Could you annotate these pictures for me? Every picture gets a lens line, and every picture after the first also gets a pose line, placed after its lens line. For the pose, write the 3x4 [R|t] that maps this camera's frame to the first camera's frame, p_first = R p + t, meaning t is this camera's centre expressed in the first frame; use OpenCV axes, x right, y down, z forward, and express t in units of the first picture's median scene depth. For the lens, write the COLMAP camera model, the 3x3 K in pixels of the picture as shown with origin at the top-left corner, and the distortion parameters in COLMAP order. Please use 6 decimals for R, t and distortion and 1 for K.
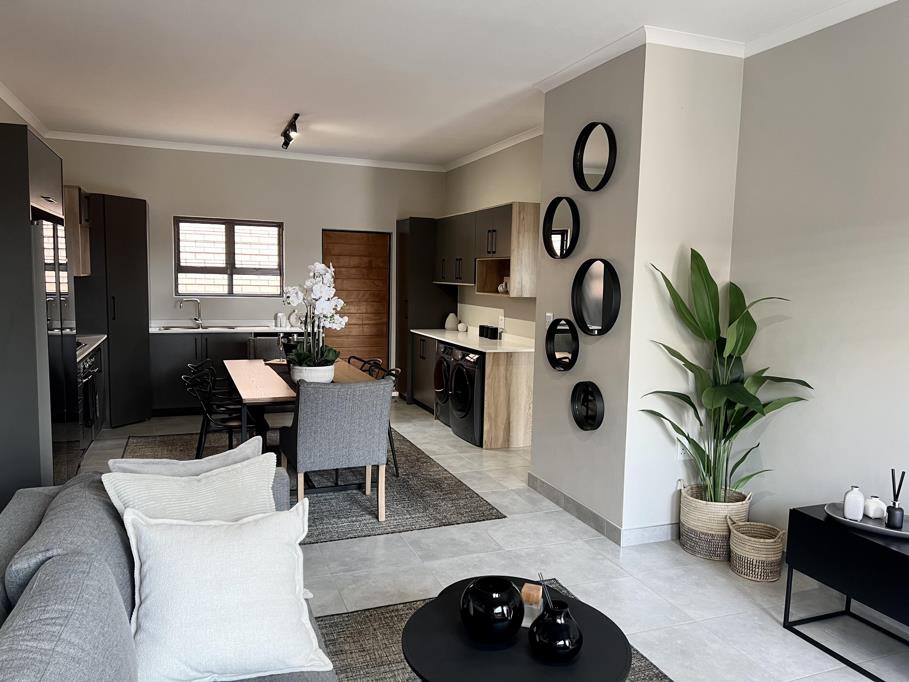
lens RADIAL K [[678.0, 0, 450.3], [0, 678.0, 345.3], [0, 0, 1]] dist [0.028968, -0.014840]
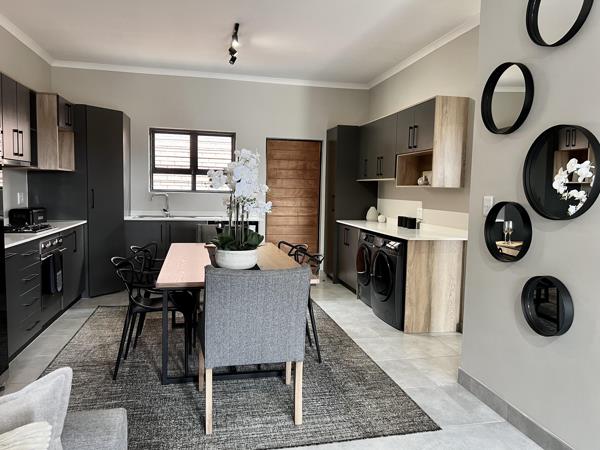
lens RADIAL K [[447.5, 0, 298.9], [0, 447.5, 223.8], [0, 0, 1]] dist [0.028968, -0.014840]
pose [[0.988791, 0.012343, -0.148792, -0.010674], [-0.016502, 0.999506, -0.026750, 0.006501], [0.148388, 0.028906, 0.988507, 0.291875]]
